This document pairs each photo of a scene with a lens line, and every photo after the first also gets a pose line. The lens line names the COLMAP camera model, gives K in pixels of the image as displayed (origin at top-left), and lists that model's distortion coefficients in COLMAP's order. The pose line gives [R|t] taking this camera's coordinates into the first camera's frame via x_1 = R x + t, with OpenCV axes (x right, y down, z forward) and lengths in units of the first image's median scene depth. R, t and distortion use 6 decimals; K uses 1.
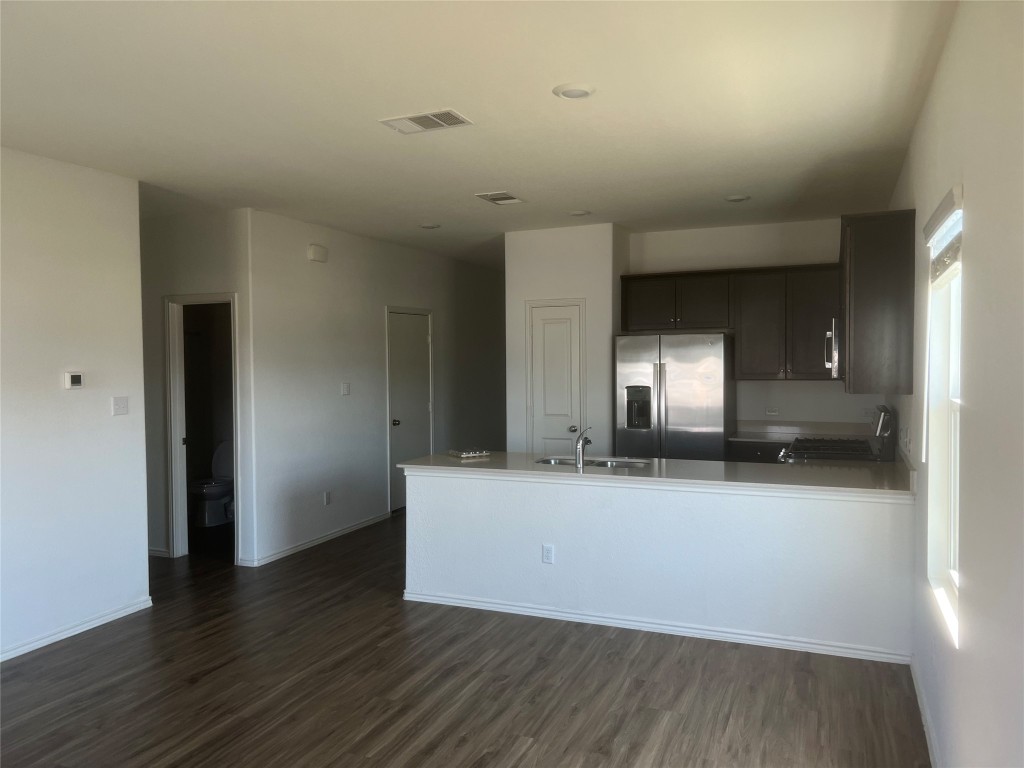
lens RADIAL K [[772.7, 0, 506.4], [0, 772.7, 372.4], [0, 0, 1]] dist [0.059389, -0.064930]
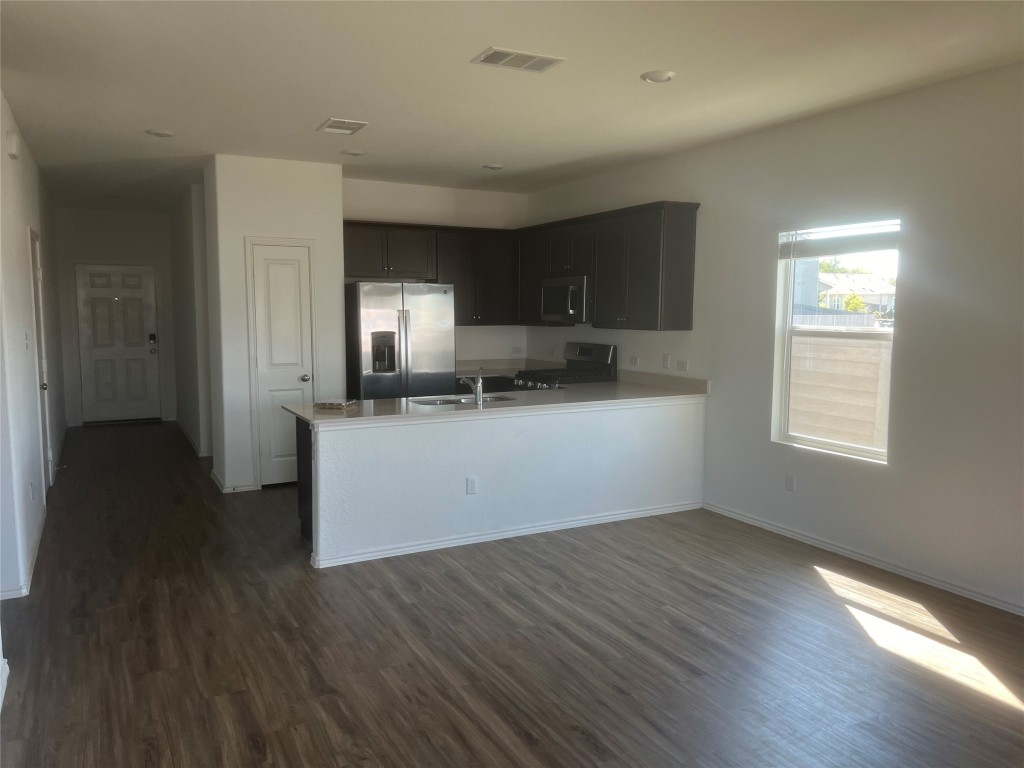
lens RADIAL K [[772.7, 0, 506.1], [0, 772.7, 383.7], [0, 0, 1]] dist [0.059389, -0.064930]
pose [[0.633733, -0.065737, 0.770754, -0.662281], [0.006054, 0.996774, 0.080036, 0.007308], [-0.773528, -0.046056, 0.632086, 0.263983]]
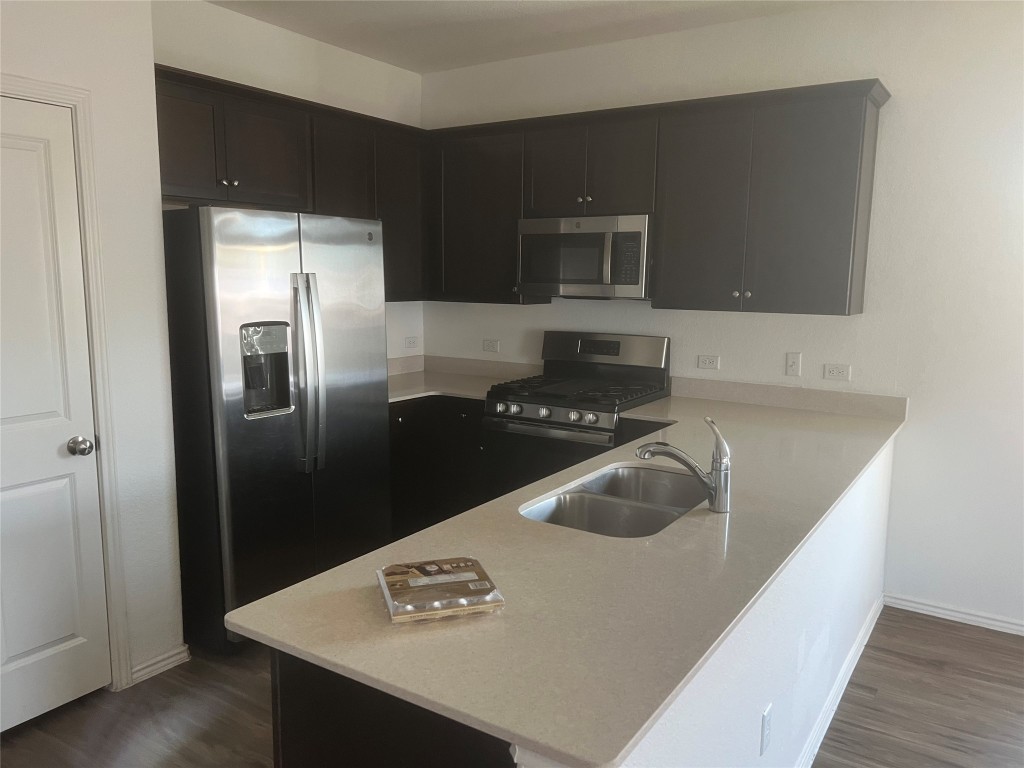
lens RADIAL K [[772.7, 0, 521.4], [0, 772.7, 387.7], [0, 0, 1]] dist [0.059389, -0.064930]
pose [[0.176345, -0.136775, 0.974780, -0.327092], [0.003422, 0.990378, 0.138345, -0.009209], [-0.984323, -0.021061, 0.175116, 0.956971]]
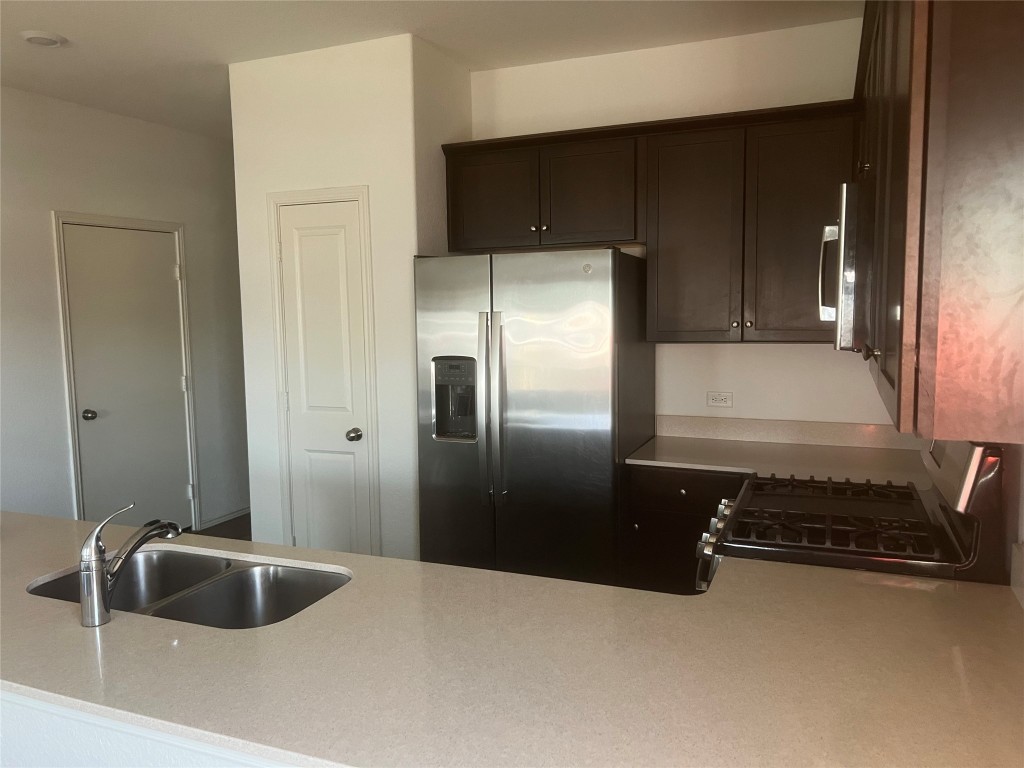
lens RADIAL K [[772.7, 0, 507.0], [0, 772.7, 380.7], [0, 0, 1]] dist [0.059389, -0.064930]
pose [[0.999963, -0.006177, 0.006055, 0.252257], [0.005692, 0.997006, 0.077112, -0.006740], [-0.006513, -0.077075, 0.997004, 0.612995]]
